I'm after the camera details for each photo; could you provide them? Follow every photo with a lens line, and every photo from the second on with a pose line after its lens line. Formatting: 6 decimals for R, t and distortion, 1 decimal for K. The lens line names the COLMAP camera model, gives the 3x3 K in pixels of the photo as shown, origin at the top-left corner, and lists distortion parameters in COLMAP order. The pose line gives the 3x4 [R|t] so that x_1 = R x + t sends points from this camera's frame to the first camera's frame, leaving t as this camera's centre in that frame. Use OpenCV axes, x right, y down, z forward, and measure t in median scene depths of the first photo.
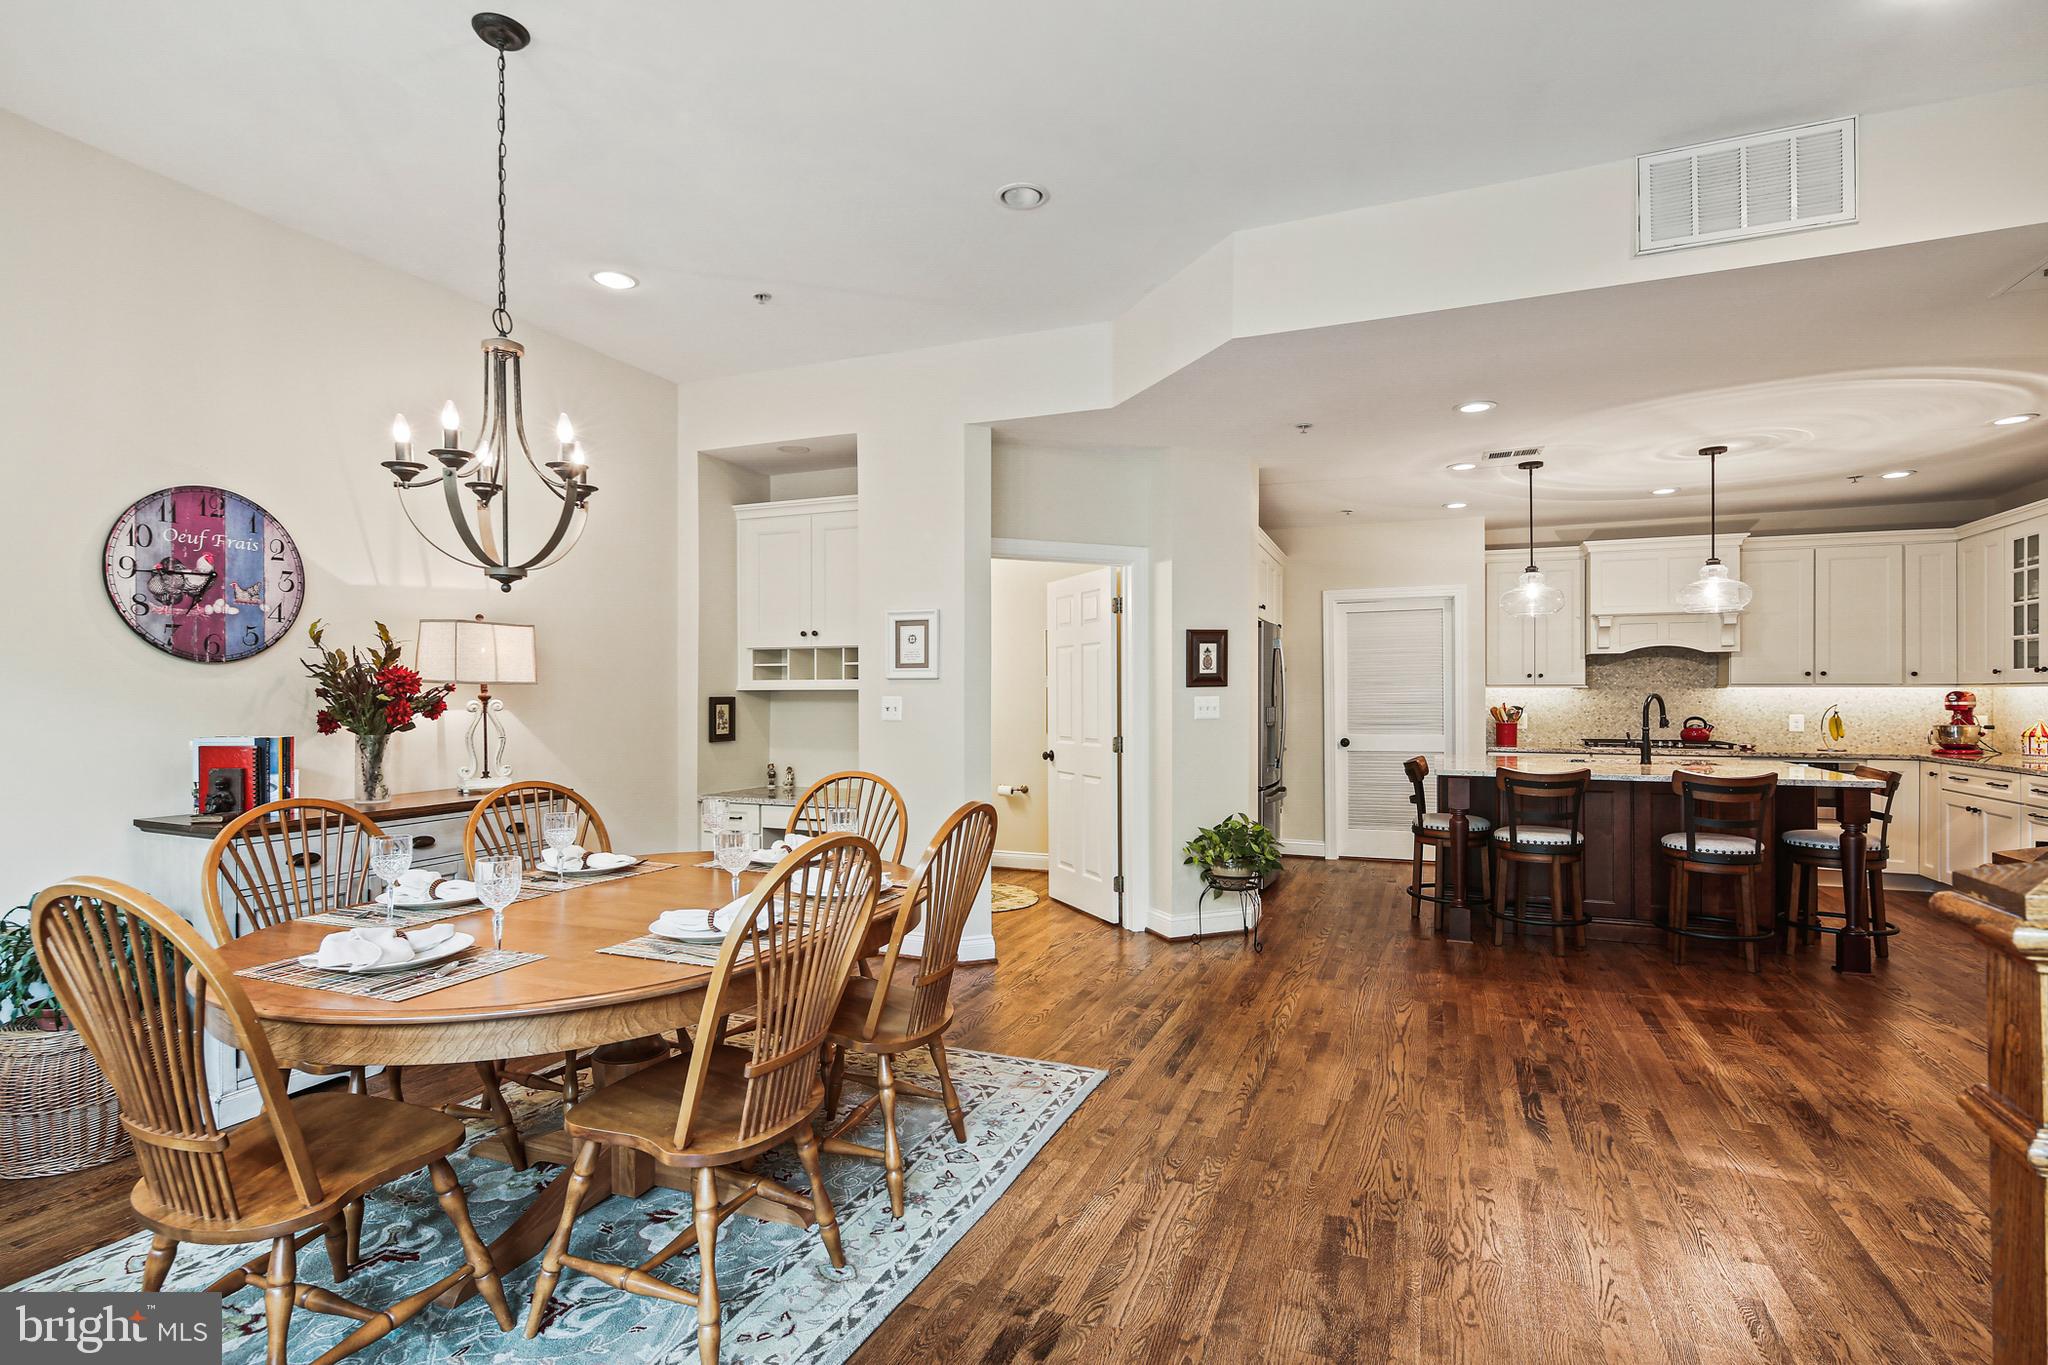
lens RADIAL K [[992.1, 0, 1021.4], [0, 992.1, 689.6], [0, 0, 1]] dist [0.003662, -0.003431]
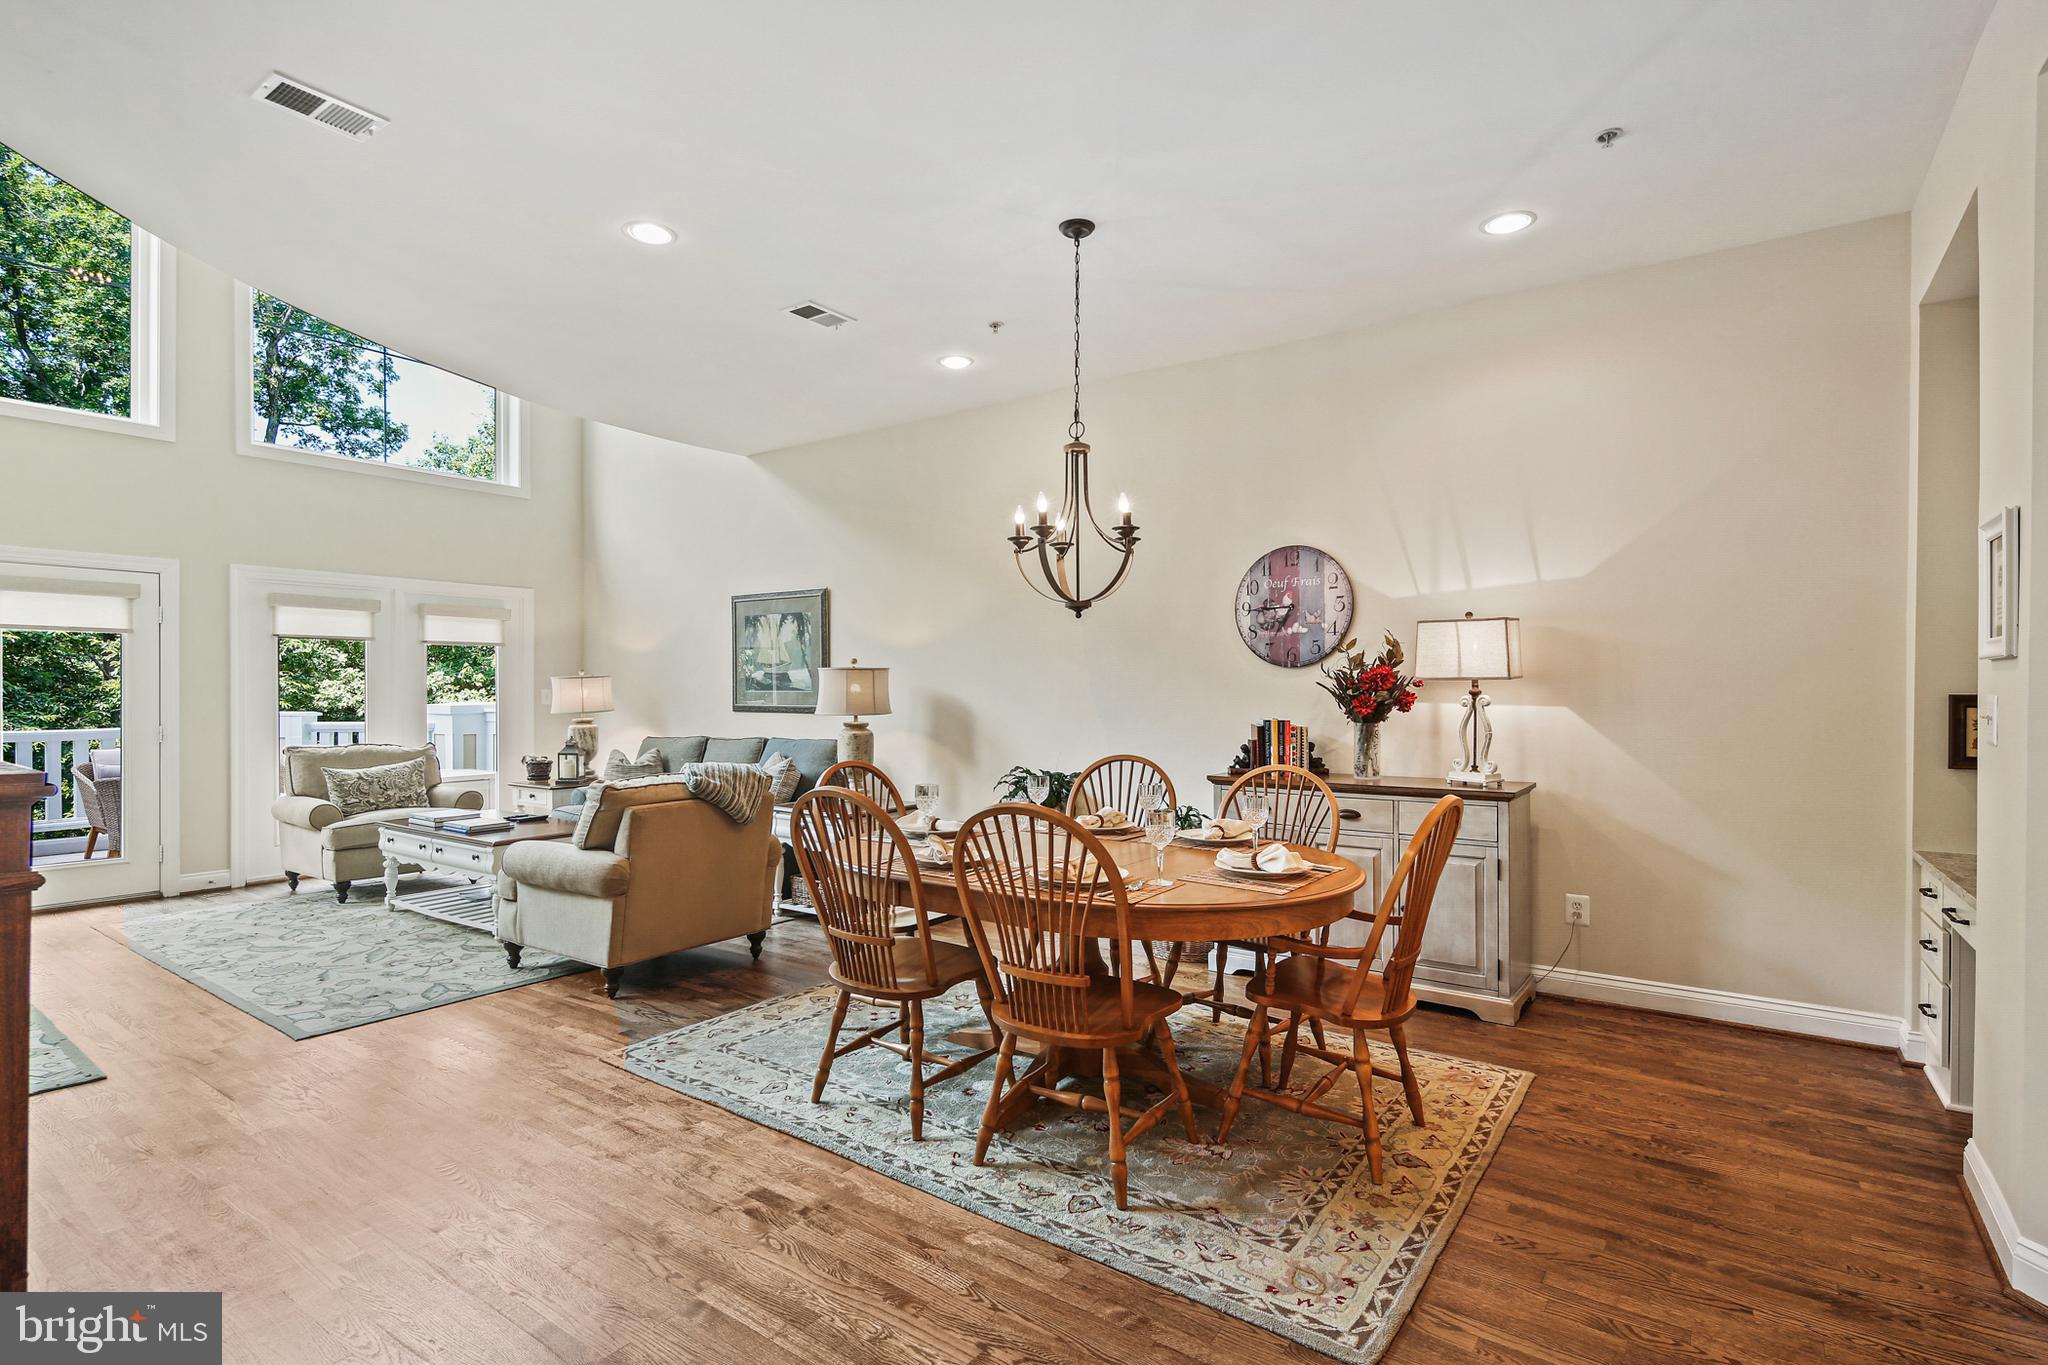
lens RADIAL K [[992.1, 0, 1026.2], [0, 992.1, 699.9], [0, 0, 1]] dist [0.003662, -0.003431]
pose [[-0.225469, 0.012528, -0.974170, 0.442645], [0.004831, 0.999919, 0.011741, 0.000899], [0.974238, -0.002059, -0.225511, 0.619377]]
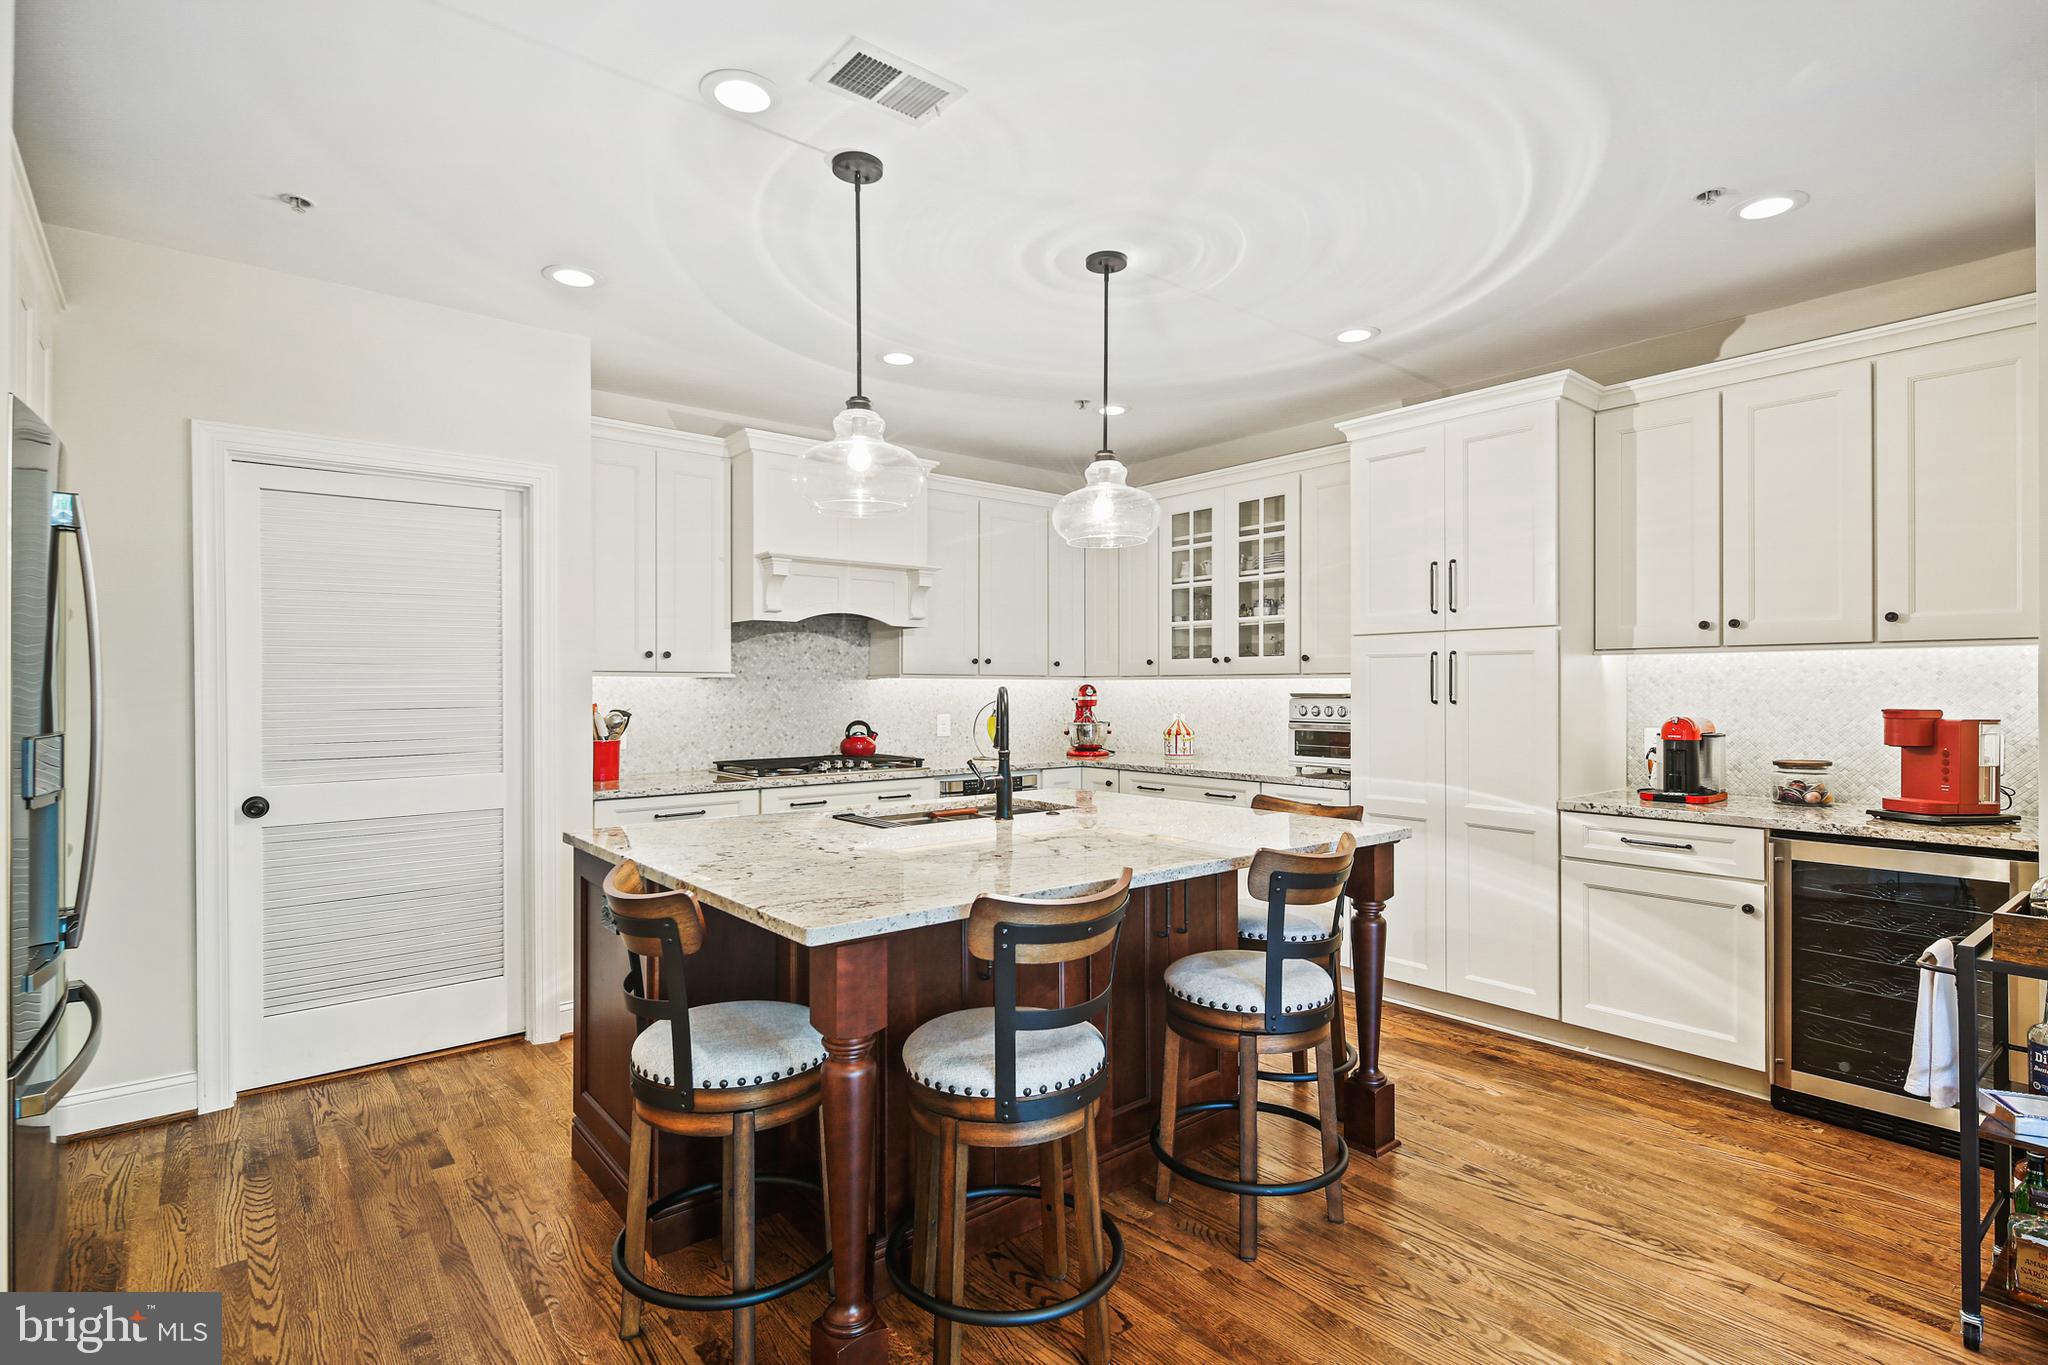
lens RADIAL K [[992.1, 0, 1023.6], [0, 992.1, 685.1], [0, 0, 1]] dist [0.003662, -0.003431]
pose [[0.474380, 0.002136, 0.880317, 0.180415], [-0.003567, 0.999994, -0.000505, 0.003711], [-0.880313, -0.002900, 0.474385, 0.814269]]
